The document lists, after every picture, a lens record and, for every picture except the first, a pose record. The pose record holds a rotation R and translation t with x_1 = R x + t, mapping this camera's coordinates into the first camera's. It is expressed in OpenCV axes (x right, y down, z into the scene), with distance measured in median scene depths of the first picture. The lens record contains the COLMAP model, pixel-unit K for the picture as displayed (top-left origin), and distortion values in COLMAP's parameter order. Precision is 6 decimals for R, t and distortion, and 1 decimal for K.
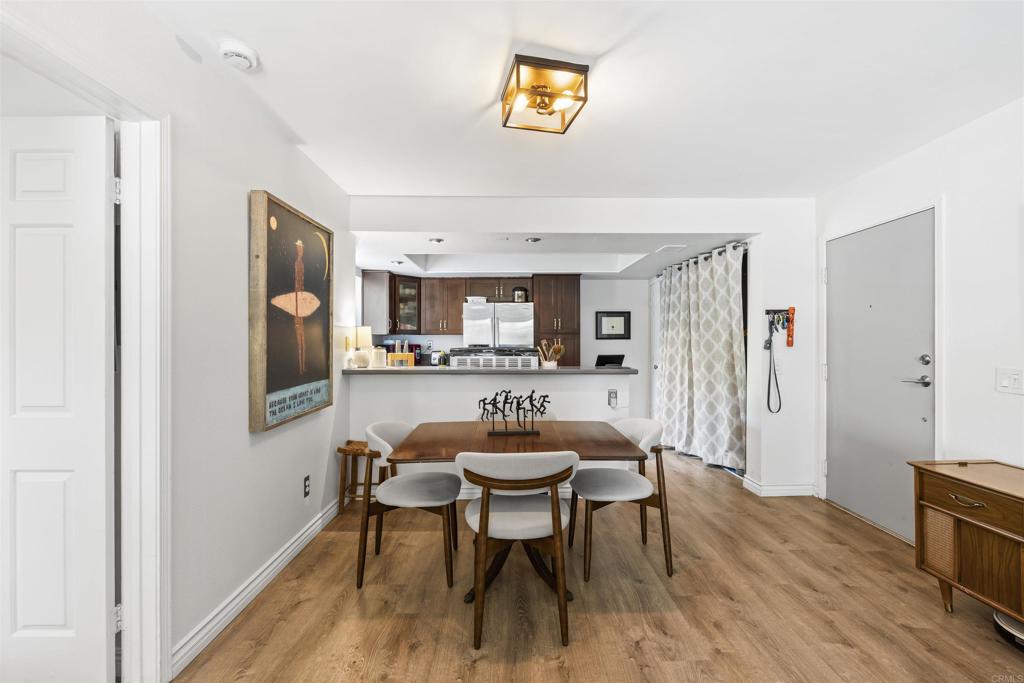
lens RADIAL K [[449.6, 0, 522.6], [0, 449.6, 340.5], [0, 0, 1]] dist [-0.004347, 0.000027]
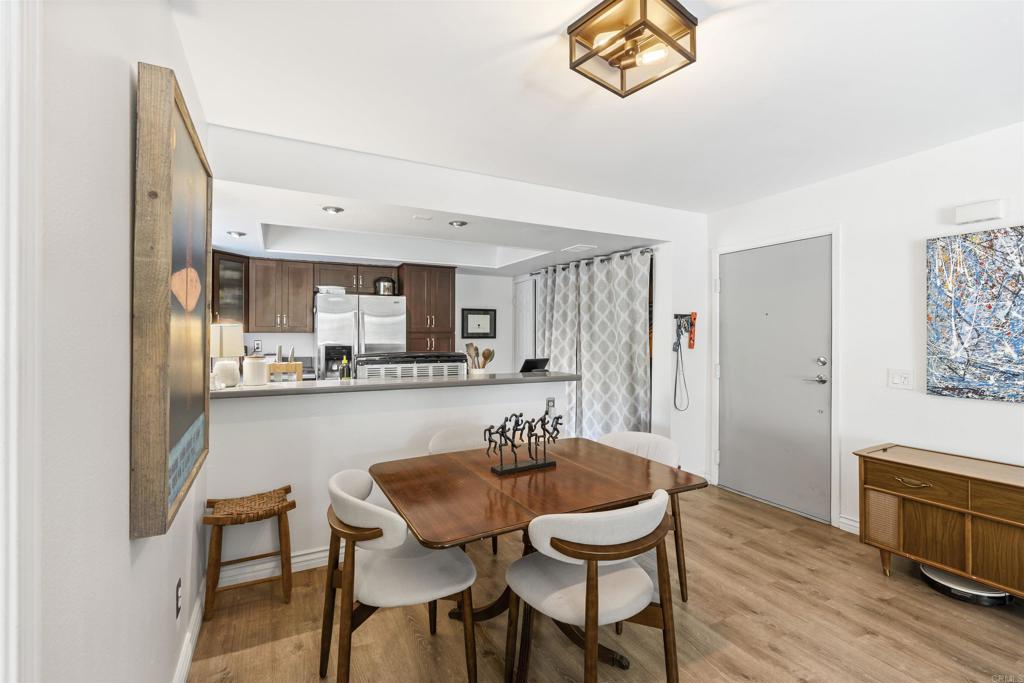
lens RADIAL K [[449.6, 0, 515.7], [0, 449.6, 335.0], [0, 0, 1]] dist [-0.004347, 0.000027]
pose [[0.896535, 0.003566, 0.442958, -0.315181], [-0.003877, 0.999992, -0.000203, -0.020248], [-0.442955, -0.001535, 0.896543, 0.253345]]
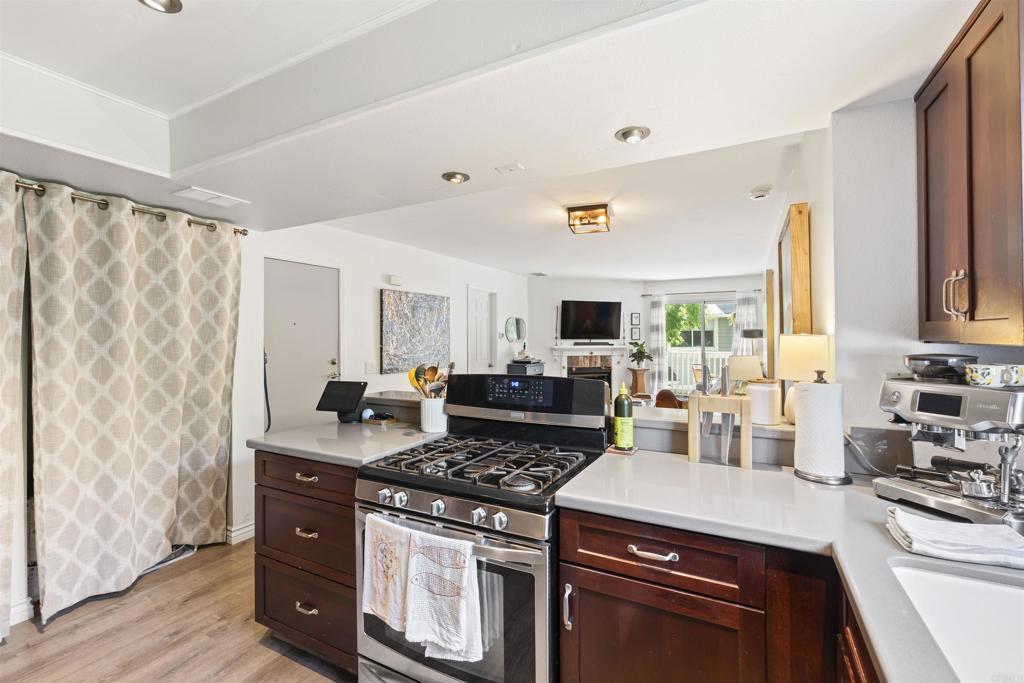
lens RADIAL K [[449.6, 0, 519.0], [0, 449.6, 336.9], [0, 0, 1]] dist [-0.004347, 0.000027]
pose [[-0.873398, 0.003966, 0.486991, -0.401696], [0.003384, 0.999992, -0.002076, -0.034678], [-0.486995, -0.000165, -0.873405, 1.814728]]
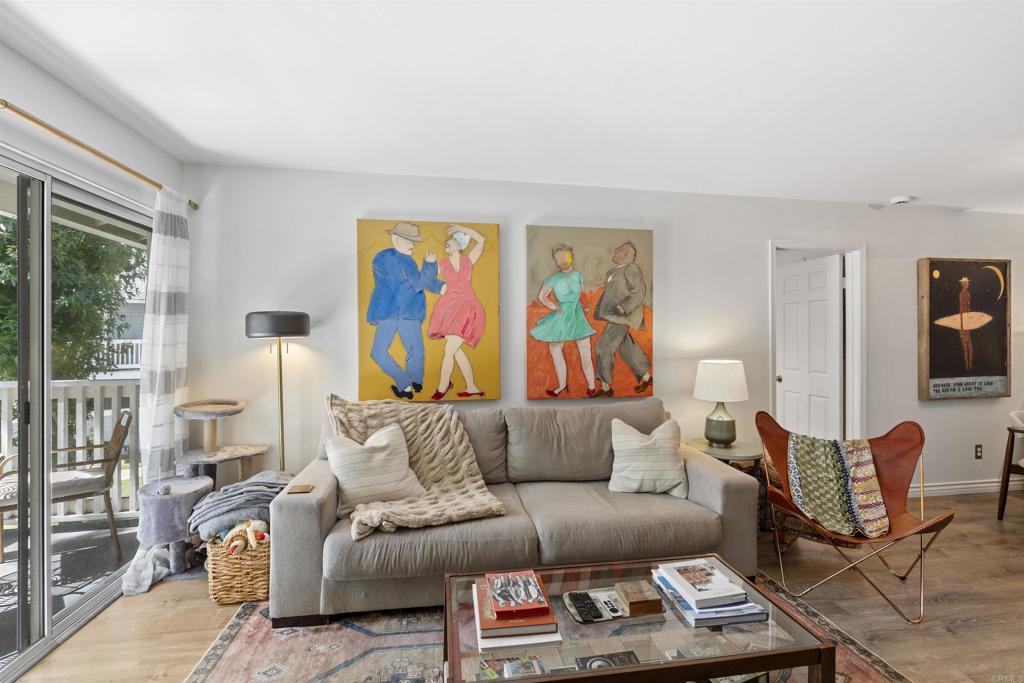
lens RADIAL K [[449.6, 0, 505.3], [0, 449.6, 340.2], [0, 0, 1]] dist [-0.004347, 0.000027]
pose [[0.126117, 0.002491, -0.992012, 0.635525], [0.002080, 0.999994, 0.002776, -0.022150], [0.992013, -0.002414, 0.126111, -0.559426]]
